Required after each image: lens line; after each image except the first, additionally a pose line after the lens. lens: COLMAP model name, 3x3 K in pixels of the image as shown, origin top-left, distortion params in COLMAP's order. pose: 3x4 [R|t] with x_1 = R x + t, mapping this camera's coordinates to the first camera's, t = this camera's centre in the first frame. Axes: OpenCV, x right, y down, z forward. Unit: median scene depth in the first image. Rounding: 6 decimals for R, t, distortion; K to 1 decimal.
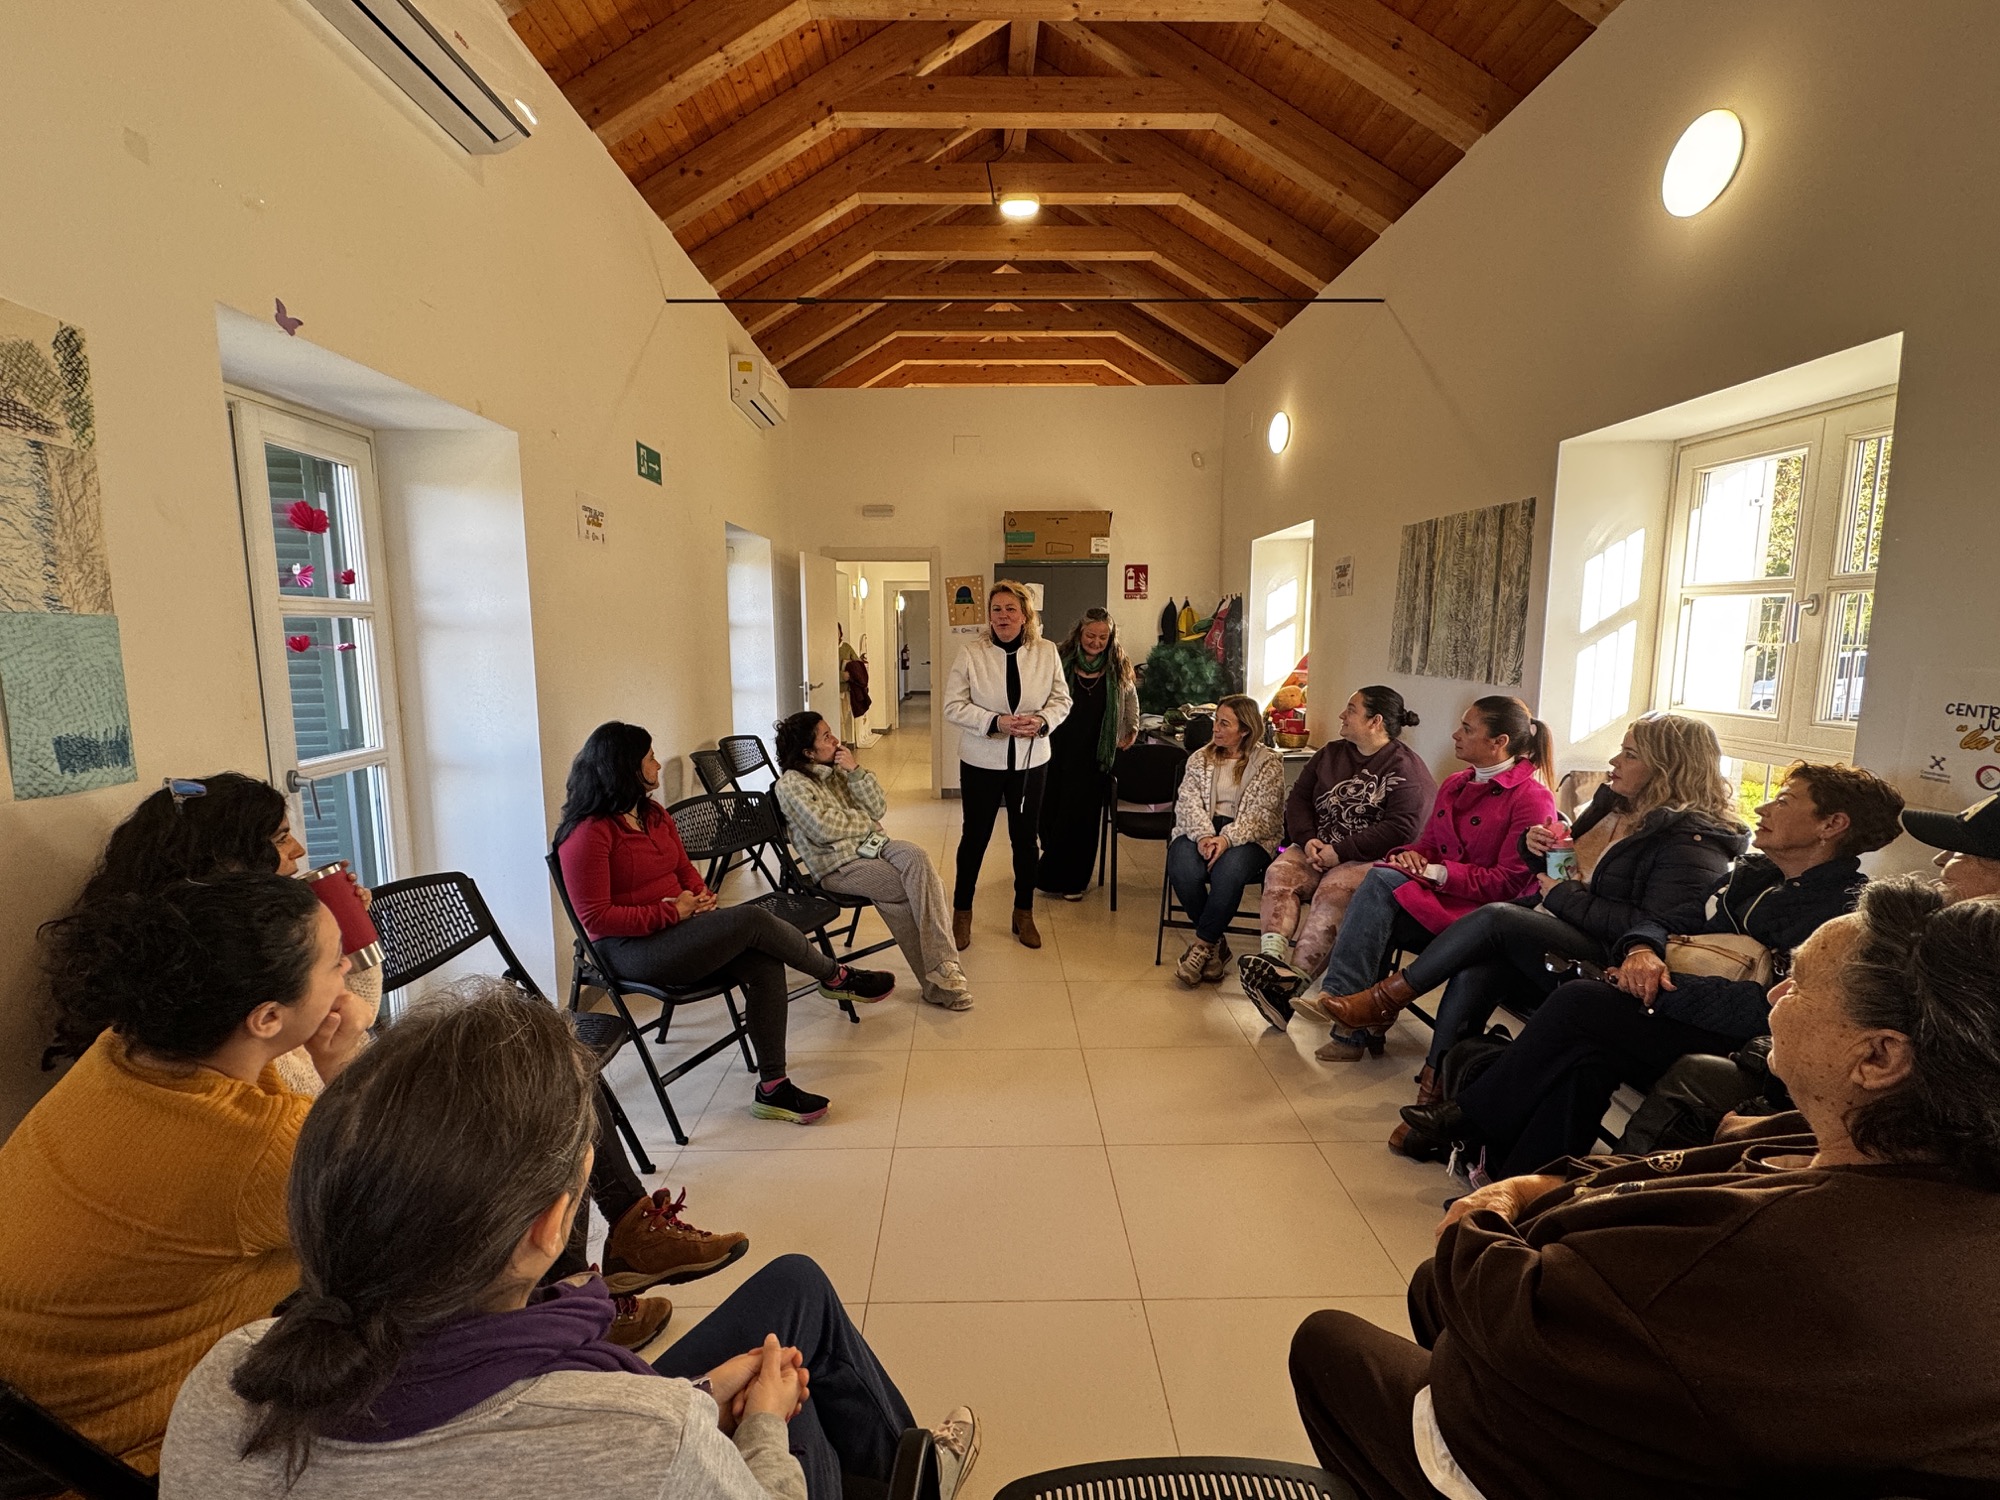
lens RADIAL K [[909.5, 0, 1006.7], [0, 909.5, 742.1], [0, 0, 1]] dist [-0.007179, 0.001005]
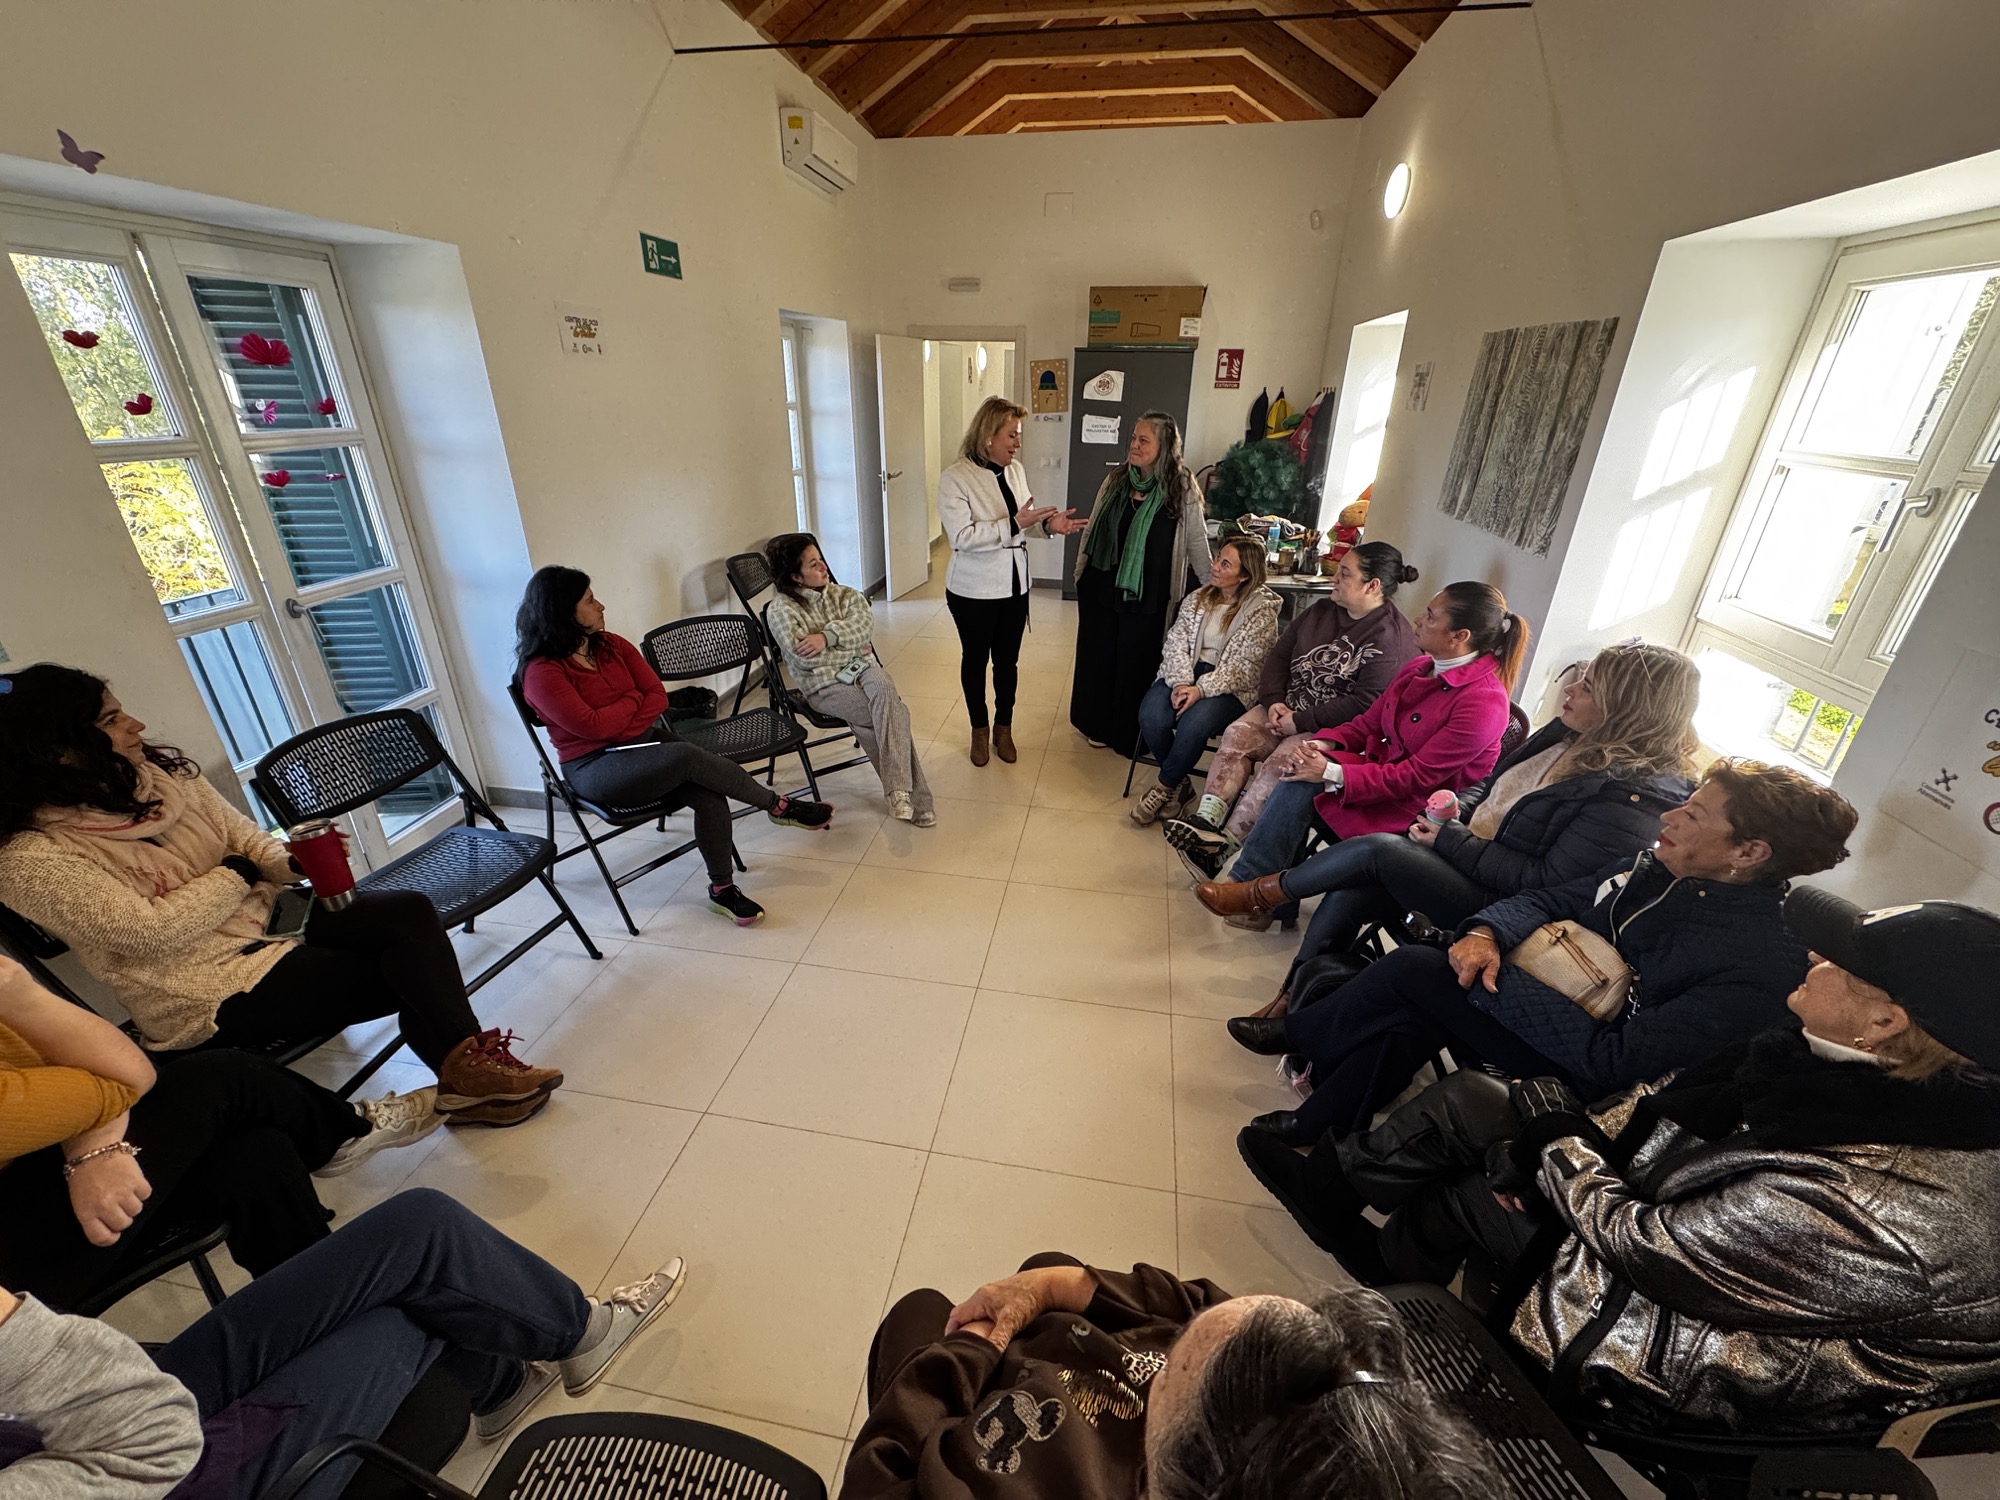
lens RADIAL K [[802.5, 0, 1008.2], [0, 802.5, 748.5], [0, 0, 1]] dist [-0.004501, -0.000337]
pose [[0.981095, 0.097366, -0.167249, 0.194560], [-0.042303, 0.951217, 0.305610, -0.093676], [0.188846, -0.292757, 0.937353, 0.121983]]
